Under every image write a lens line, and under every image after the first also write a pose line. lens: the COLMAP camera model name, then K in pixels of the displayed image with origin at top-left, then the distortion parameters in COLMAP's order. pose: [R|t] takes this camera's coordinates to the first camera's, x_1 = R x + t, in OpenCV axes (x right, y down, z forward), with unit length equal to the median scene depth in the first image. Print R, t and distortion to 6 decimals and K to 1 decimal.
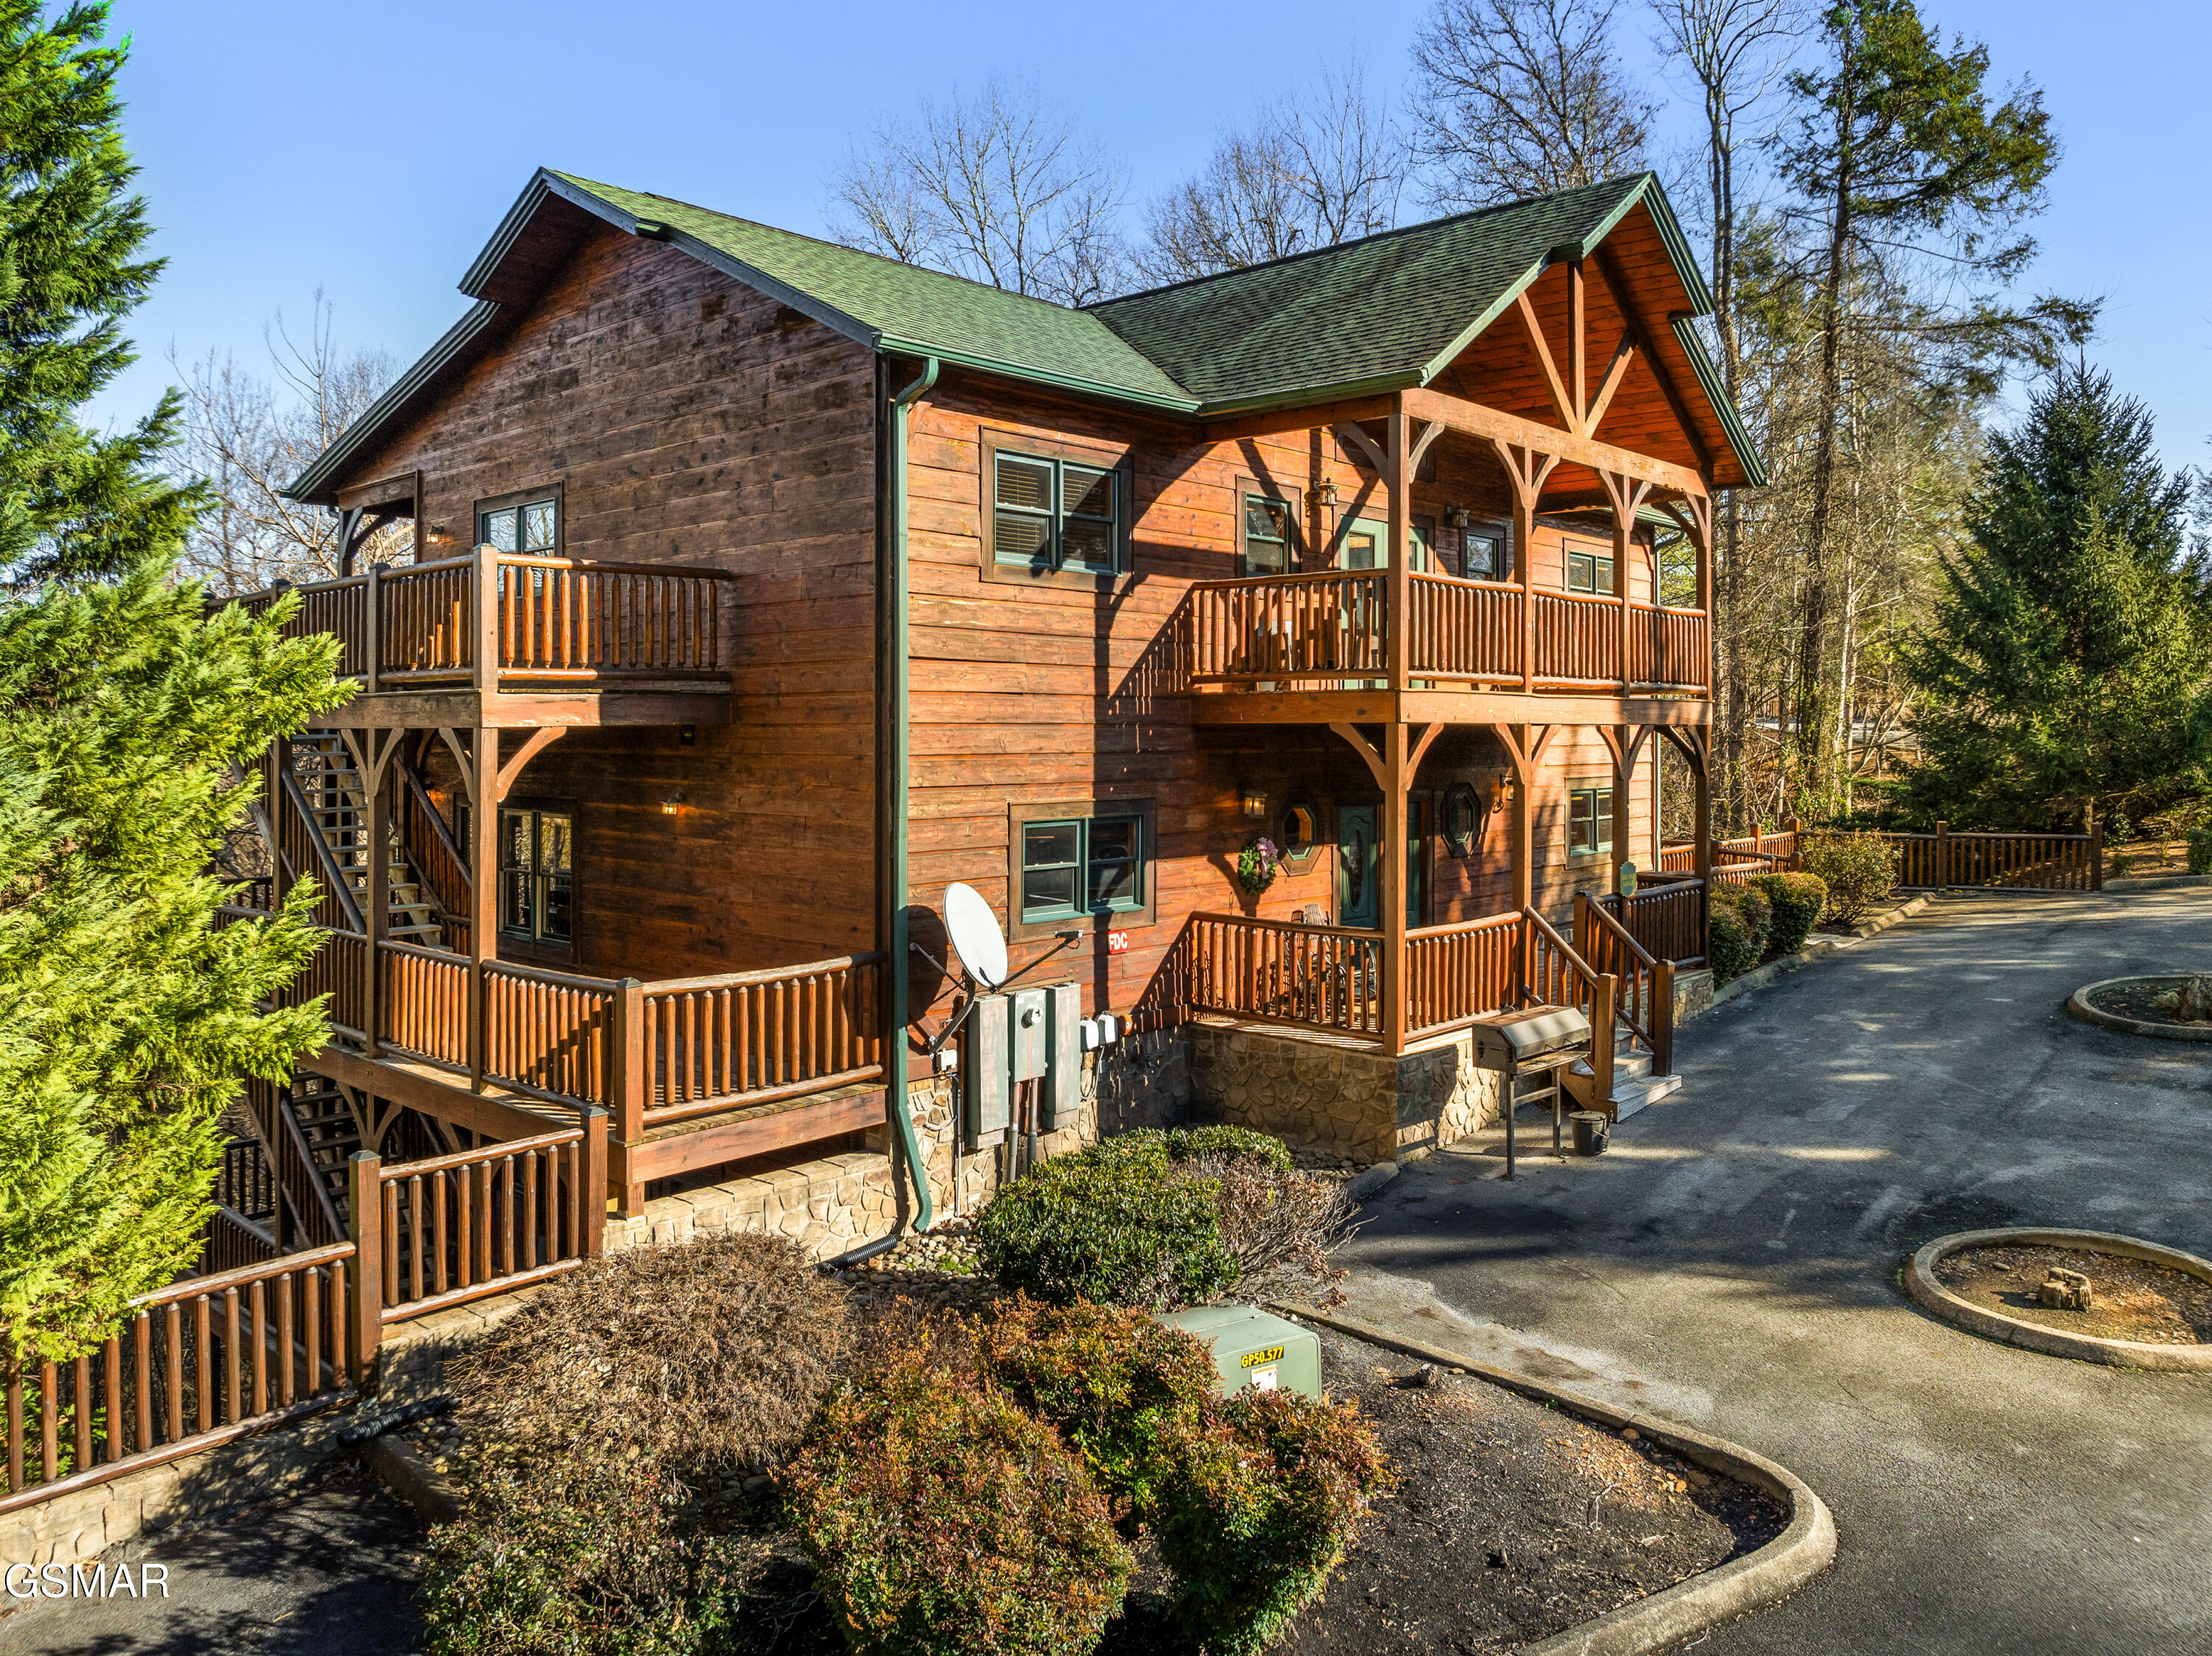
lens RADIAL K [[1571.2, 0, 1098.5], [0, 1571.2, 703.3], [0, 0, 1]] dist [-0.004909, -0.029505]
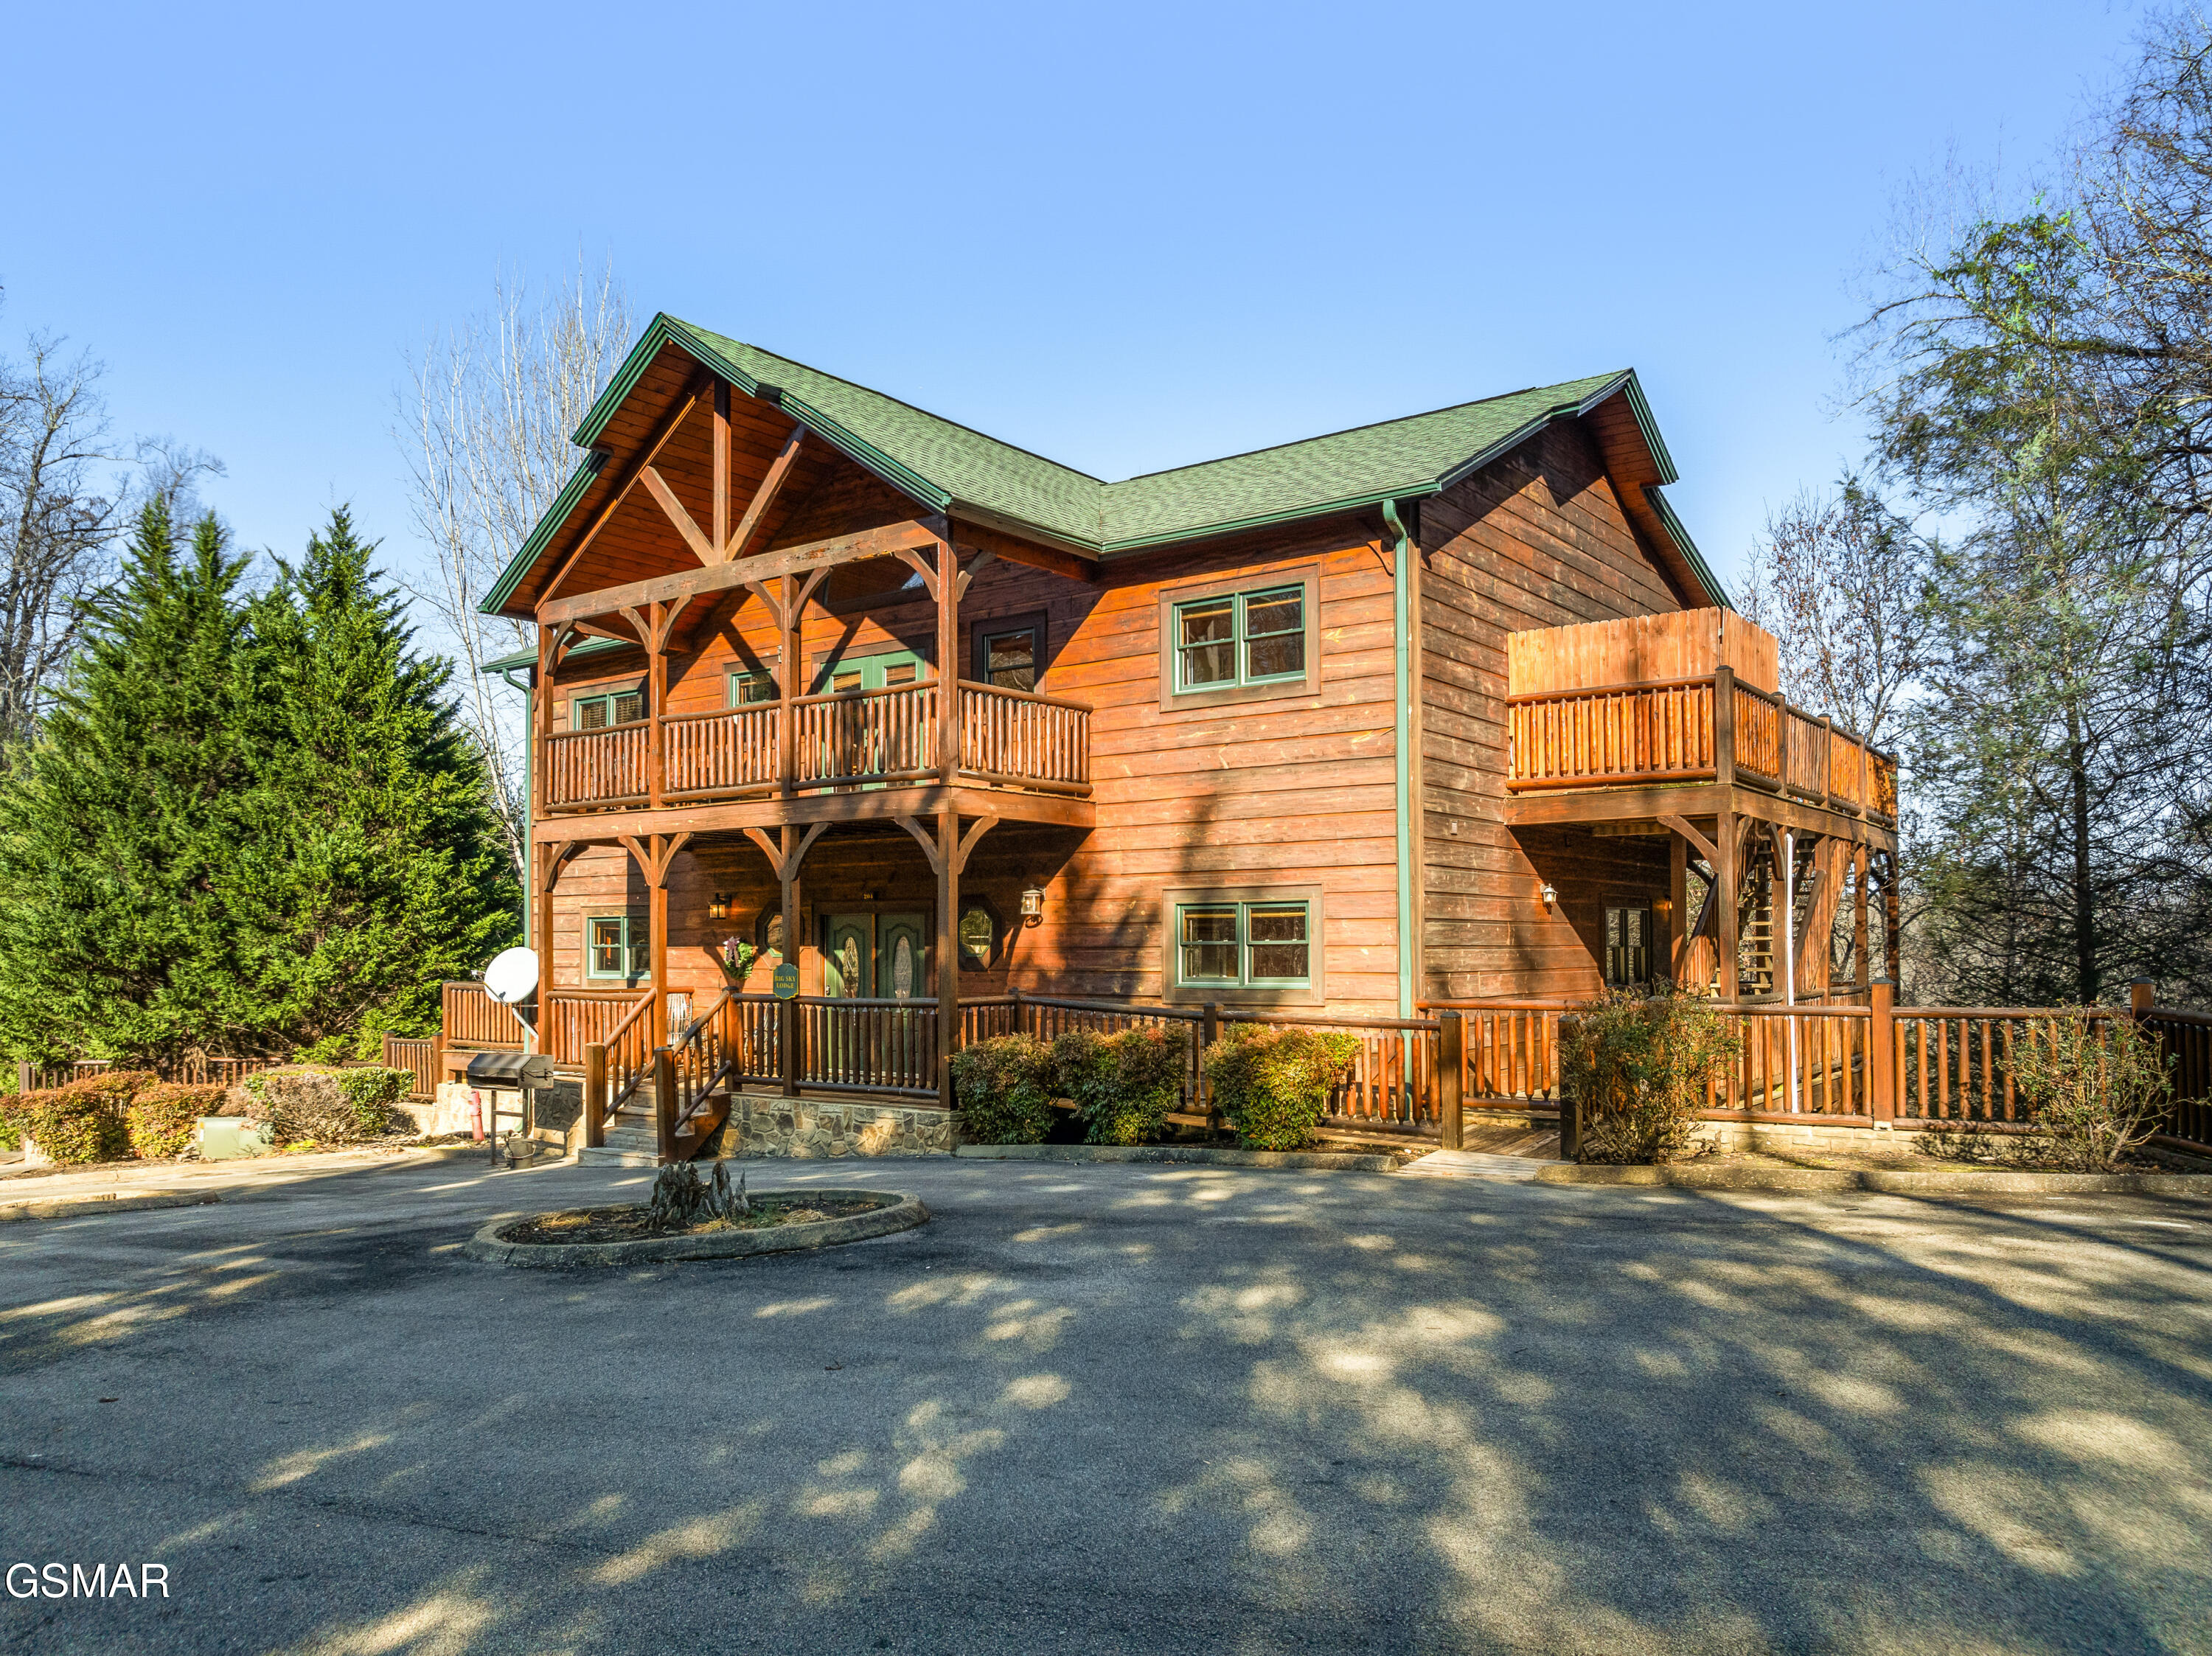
lens RADIAL K [[1610.1, 0, 1107.2], [0, 1610.1, 887.2], [0, 0, 1]] dist [-0.027584, 0.000294]
pose [[0.113035, -0.041235, -0.992735, 1.691864], [0.017567, 0.999065, -0.039498, 0.120133], [0.993436, -0.012975, 0.113654, 1.345670]]
